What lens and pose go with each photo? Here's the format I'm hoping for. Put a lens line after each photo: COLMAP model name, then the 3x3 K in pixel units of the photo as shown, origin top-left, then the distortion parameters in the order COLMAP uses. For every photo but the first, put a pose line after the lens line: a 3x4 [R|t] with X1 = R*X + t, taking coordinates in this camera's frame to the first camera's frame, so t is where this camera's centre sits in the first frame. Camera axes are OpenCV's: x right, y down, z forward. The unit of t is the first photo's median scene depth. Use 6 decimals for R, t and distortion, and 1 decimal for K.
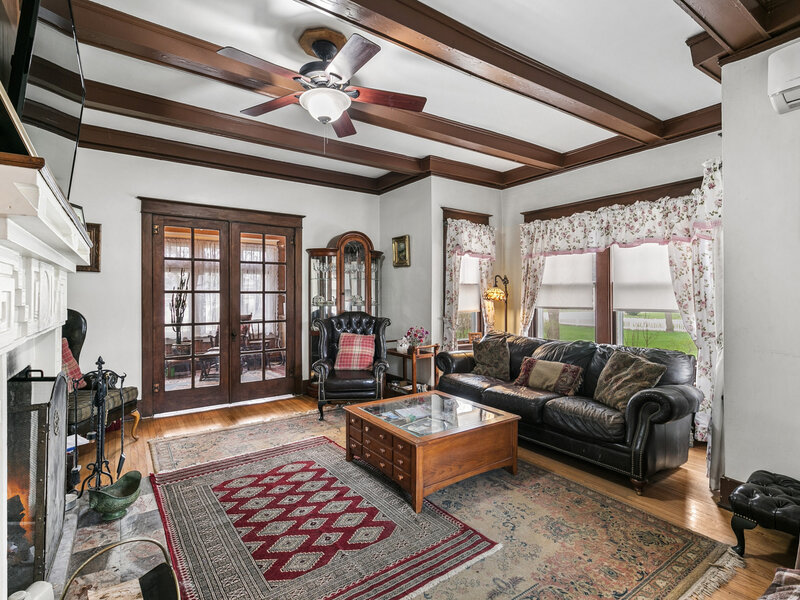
lens RADIAL K [[409.7, 0, 393.8], [0, 409.7, 296.2], [0, 0, 1]] dist [-0.000208, -0.000631]
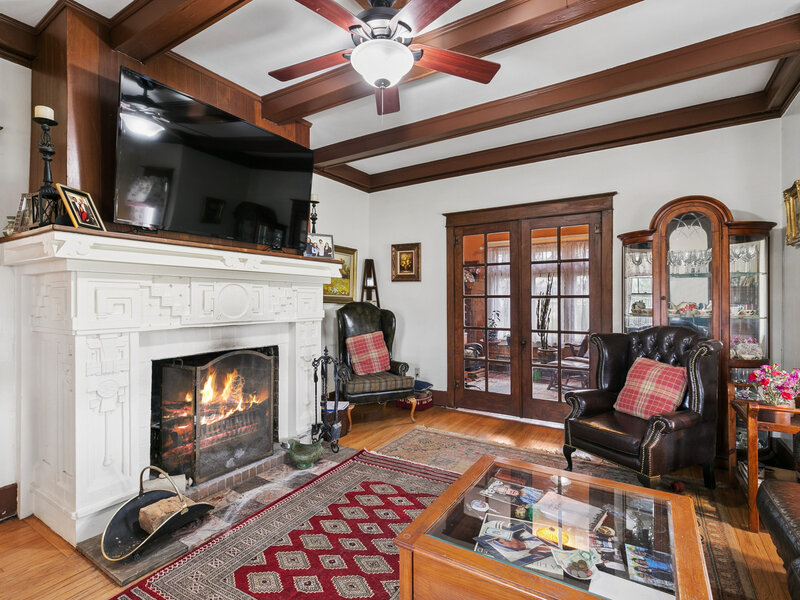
lens RADIAL K [[399.8, 0, 400.0], [0, 399.8, 300.0], [0, 0, 1]] dist [0.003609, -0.000256]
pose [[0.384495, -0.000107, -0.923127, 0.335824], [-0.004057, 0.999990, -0.001805, 0.000574], [0.923118, 0.004439, 0.384491, 0.419720]]
